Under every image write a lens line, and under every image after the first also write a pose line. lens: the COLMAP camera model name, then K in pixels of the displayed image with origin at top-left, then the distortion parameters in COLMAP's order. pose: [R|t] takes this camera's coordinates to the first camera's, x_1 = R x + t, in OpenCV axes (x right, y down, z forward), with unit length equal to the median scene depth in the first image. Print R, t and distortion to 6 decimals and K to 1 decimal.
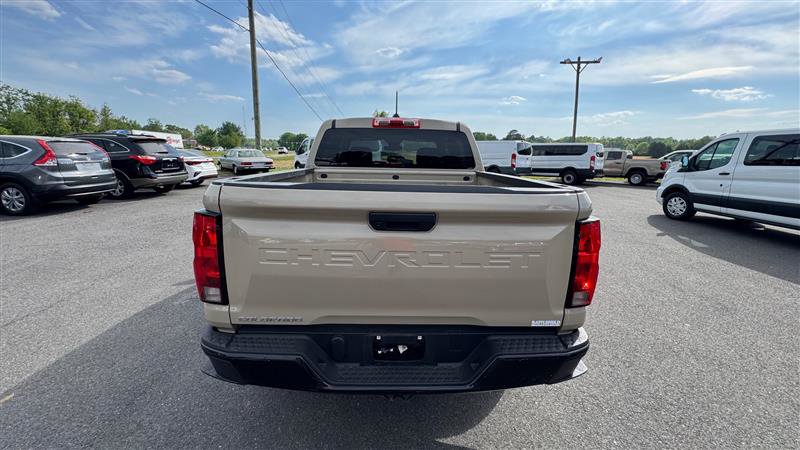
lens RADIAL K [[334.3, 0, 400.3], [0, 334.3, 223.3], [0, 0, 1]] dist [-0.001732, 0.000289]
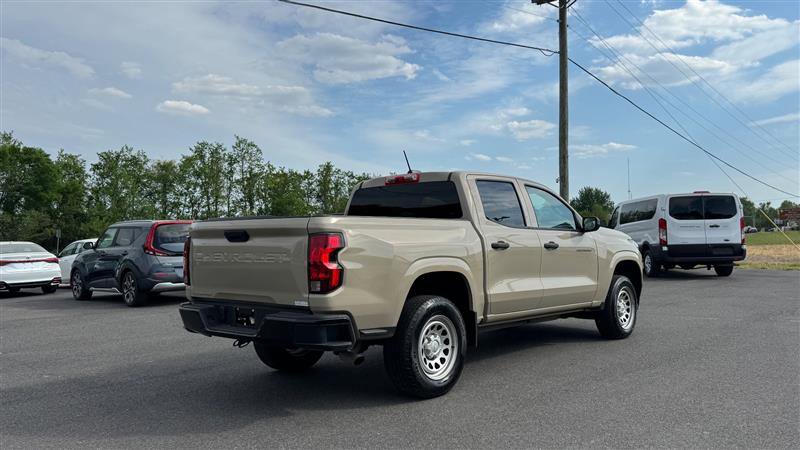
lens RADIAL K [[641.9, 0, 400.0], [0, 641.9, 225.0], [0, 0, 1]] dist [0.123073, -0.190078]
pose [[0.726172, -0.047082, -0.685899, 0.308797], [-0.109684, 0.976940, -0.183185, 0.048633], [0.678707, 0.208256, 0.704263, -0.091792]]
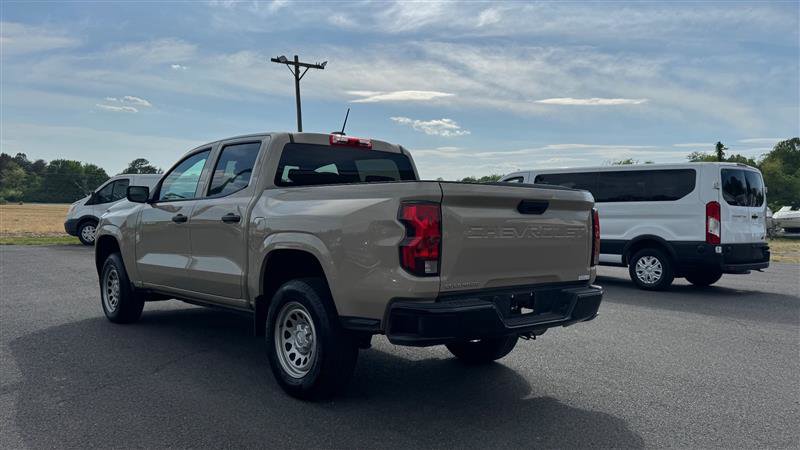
lens RADIAL K [[641.9, 0, 400.0], [0, 641.9, 225.0], [0, 0, 1]] dist [0.123073, -0.190078]
pose [[0.772404, -0.018391, 0.634865, -0.232373], [0.127347, 0.983766, -0.126438, 0.036755], [-0.622234, 0.178509, 0.762207, -0.086290]]
